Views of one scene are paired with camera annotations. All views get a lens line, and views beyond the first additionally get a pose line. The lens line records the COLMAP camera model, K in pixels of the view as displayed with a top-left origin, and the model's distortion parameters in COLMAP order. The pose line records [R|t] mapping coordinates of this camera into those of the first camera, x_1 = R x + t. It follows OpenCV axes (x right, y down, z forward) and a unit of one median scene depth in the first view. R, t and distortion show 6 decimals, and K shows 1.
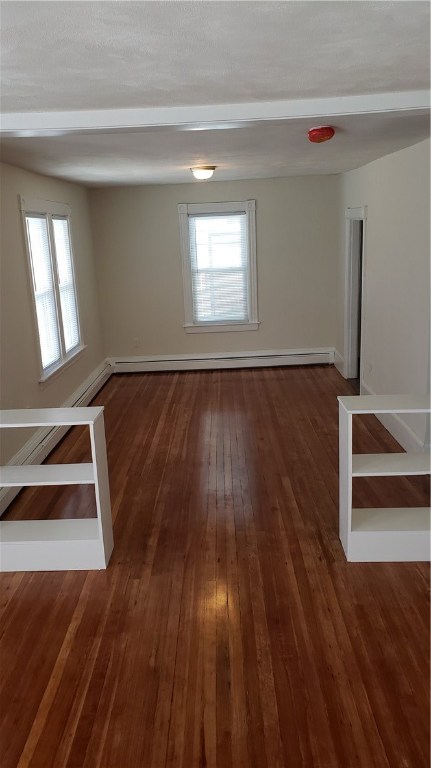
lens RADIAL K [[591.9, 0, 215.5], [0, 591.9, 384.0], [0, 0, 1]] dist [0.004038, -0.001639]
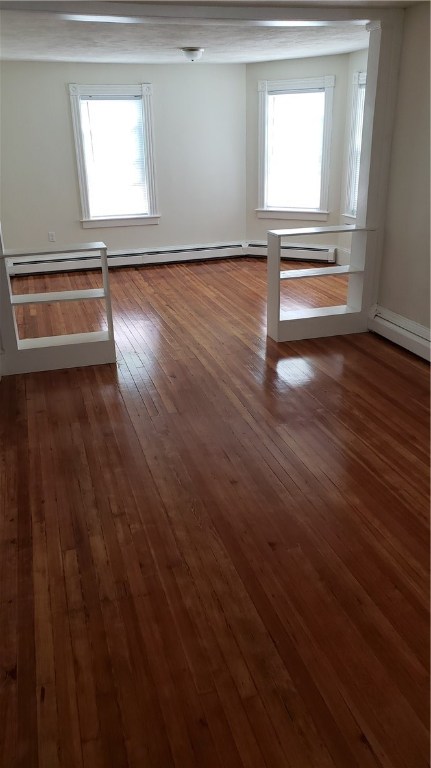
lens RADIAL K [[591.9, 0, 215.5], [0, 591.9, 384.0], [0, 0, 1]] dist [0.004038, -0.001639]
pose [[-0.954467, 0.141601, -0.262568, 0.195176], [-0.044947, 0.801856, 0.595824, -0.263228], [0.294911, 0.580496, -0.758981, 1.180676]]
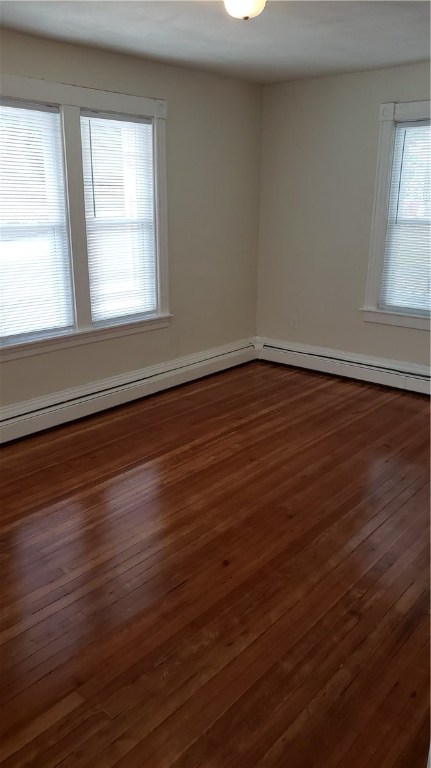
lens RADIAL K [[591.9, 0, 215.5], [0, 591.9, 384.0], [0, 0, 1]] dist [0.004038, -0.001639]
pose [[0.762595, 0.234005, -0.603067, 0.286527], [-0.191527, 0.972155, 0.135029, -0.097327], [0.617872, 0.012532, 0.786179, 0.532607]]
